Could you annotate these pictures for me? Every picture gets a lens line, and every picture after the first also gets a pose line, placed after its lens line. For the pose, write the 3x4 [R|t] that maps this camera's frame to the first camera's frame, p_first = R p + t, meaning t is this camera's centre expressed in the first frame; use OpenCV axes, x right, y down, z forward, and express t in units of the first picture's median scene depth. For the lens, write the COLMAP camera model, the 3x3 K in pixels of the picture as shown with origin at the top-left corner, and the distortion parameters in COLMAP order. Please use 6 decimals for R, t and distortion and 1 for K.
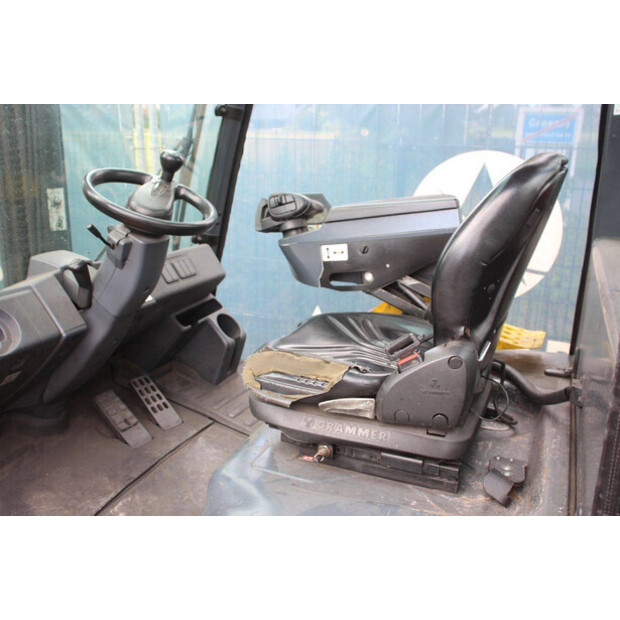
lens RADIAL K [[617.6, 0, 310.0], [0, 617.6, 310.0], [0, 0, 1]] dist [-0.083007, 0.002478]
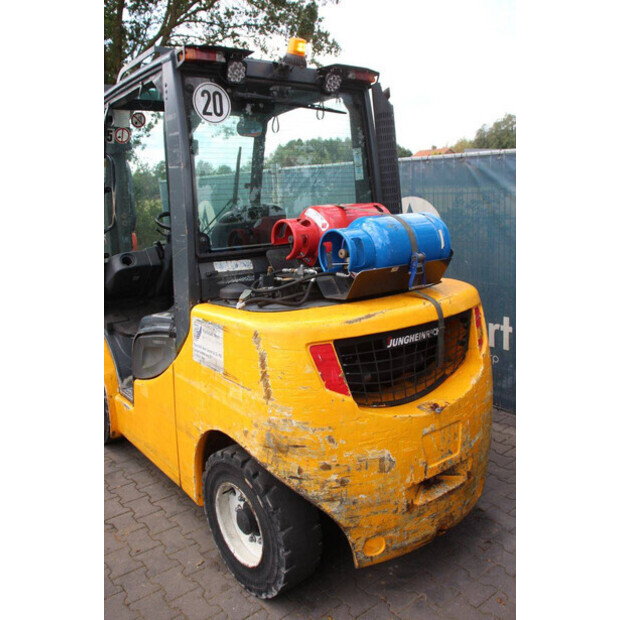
lens RADIAL K [[570.1, 0, 310.0], [0, 570.1, 310.0], [0, 0, 1]] dist [-0.147020, 0.209870]
pose [[0.867916, 0.052129, -0.493967, 1.567143], [-0.086249, 0.995187, -0.046518, 0.305077], [0.489165, 0.082978, 0.868235, -0.968217]]
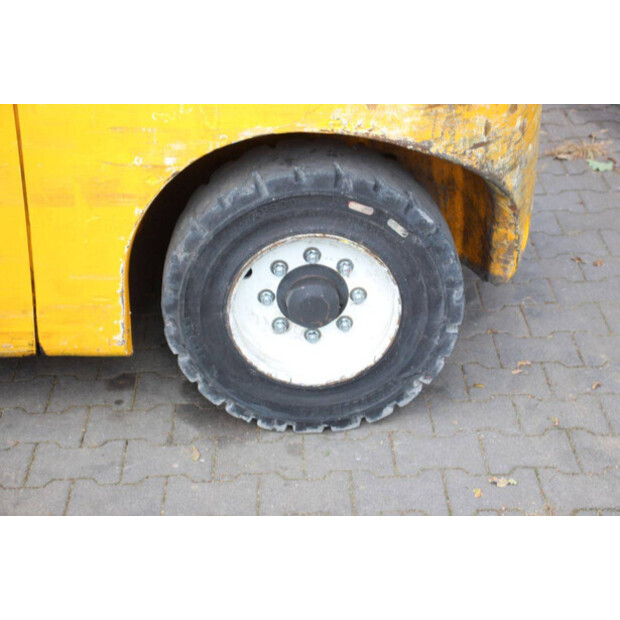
lens RADIAL K [[1180.1, 0, 310.0], [0, 1180.1, 310.0], [0, 0, 1]] dist [0.277477, 0.098207]
pose [[0.920606, -0.235894, 0.311188, 0.000345], [0.154944, 0.952162, 0.263400, 0.417161], [-0.358436, -0.194271, 0.913117, -1.181714]]
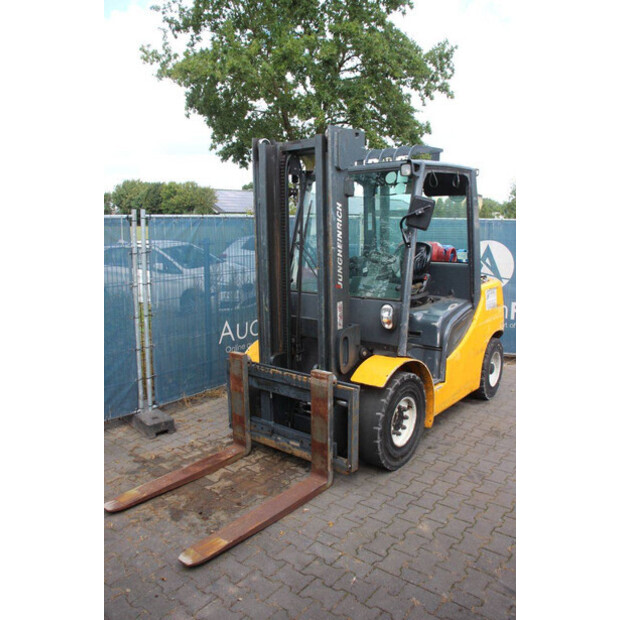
lens RADIAL K [[510.5, 0, 310.0], [0, 510.5, 310.0], [0, 0, 1]] dist [-0.167881, 0.146371]
pose [[0.296224, -0.181524, 0.937710, -3.252922], [0.281657, 0.954717, 0.095840, -0.270511], [-0.912645, 0.235723, 0.333937, 0.374396]]
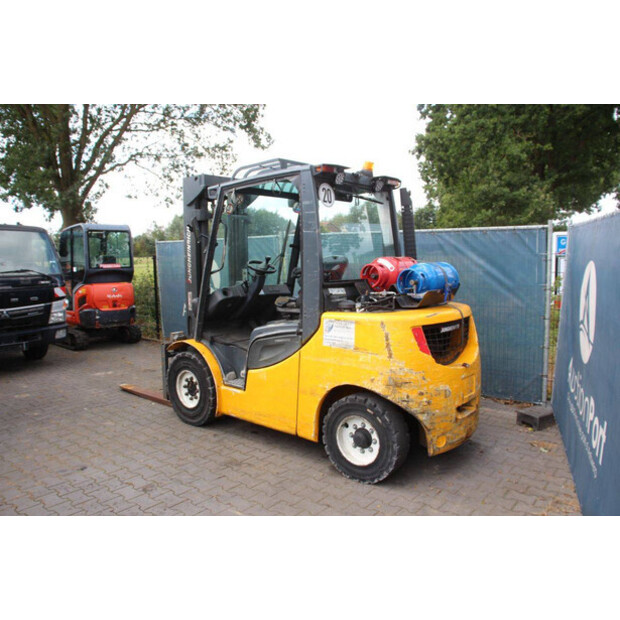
lens RADIAL K [[520.9, 0, 310.0], [0, 520.9, 310.0], [0, 0, 1]] dist [-0.170594, 0.165553]
pose [[0.952527, 0.001918, -0.304448, 1.139286], [-0.055693, 0.984205, -0.168046, 0.692858], [0.299317, 0.177024, 0.937588, -2.210024]]
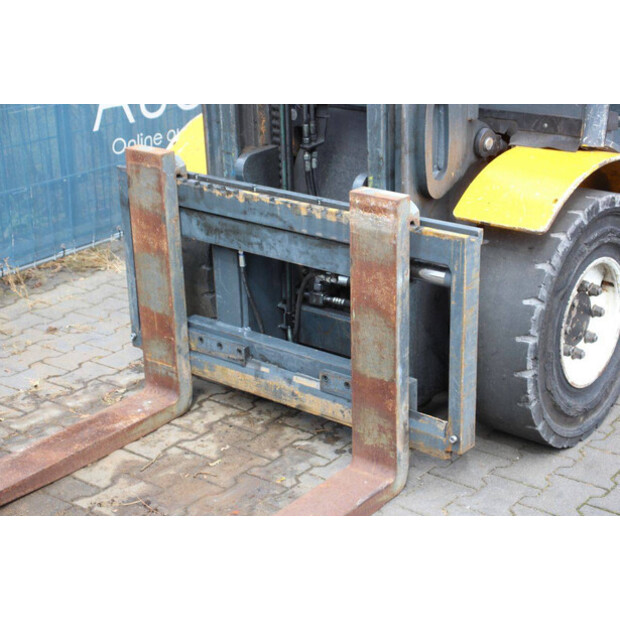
lens RADIAL K [[1180.1, 0, 310.0], [0, 1180.1, 310.0], [0, 0, 1]] dist [0.277477, 0.098207]
pose [[0.284649, -0.373123, 0.883037, -2.994943], [0.296579, 0.910228, 0.289009, -0.199382], [-0.911601, 0.179625, 0.369756, 0.571161]]
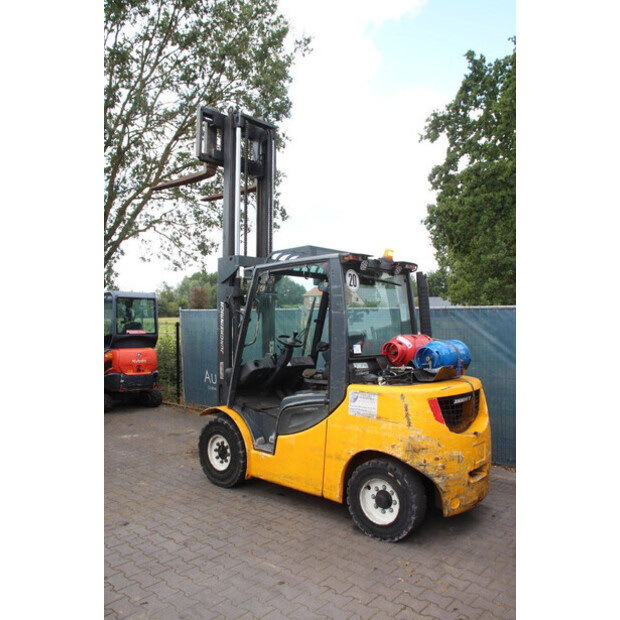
lens RADIAL K [[532.5, 0, 310.0], [0, 532.5, 310.0], [0, 0, 1]] dist [-0.171218, 0.174622]
pose [[0.947442, -0.022284, -0.319151, 1.162525], [-0.073739, 0.955503, -0.285618, 0.730199], [0.311314, 0.294140, 0.903640, -2.650029]]
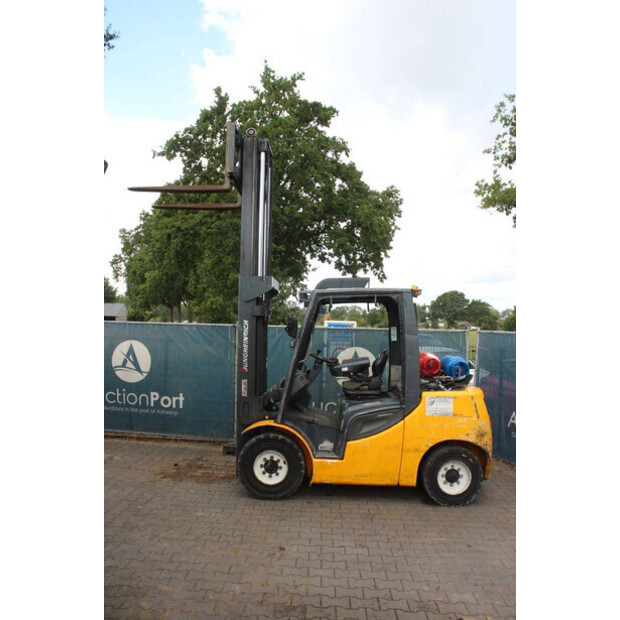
lens RADIAL K [[510.5, 0, 310.0], [0, 510.5, 310.0], [0, 0, 1]] dist [-0.167881, 0.146371]
pose [[0.938006, 0.015884, 0.346256, -1.794547], [0.092270, 0.951463, -0.293606, 0.689911], [-0.334113, 0.307353, 0.891012, -2.932590]]
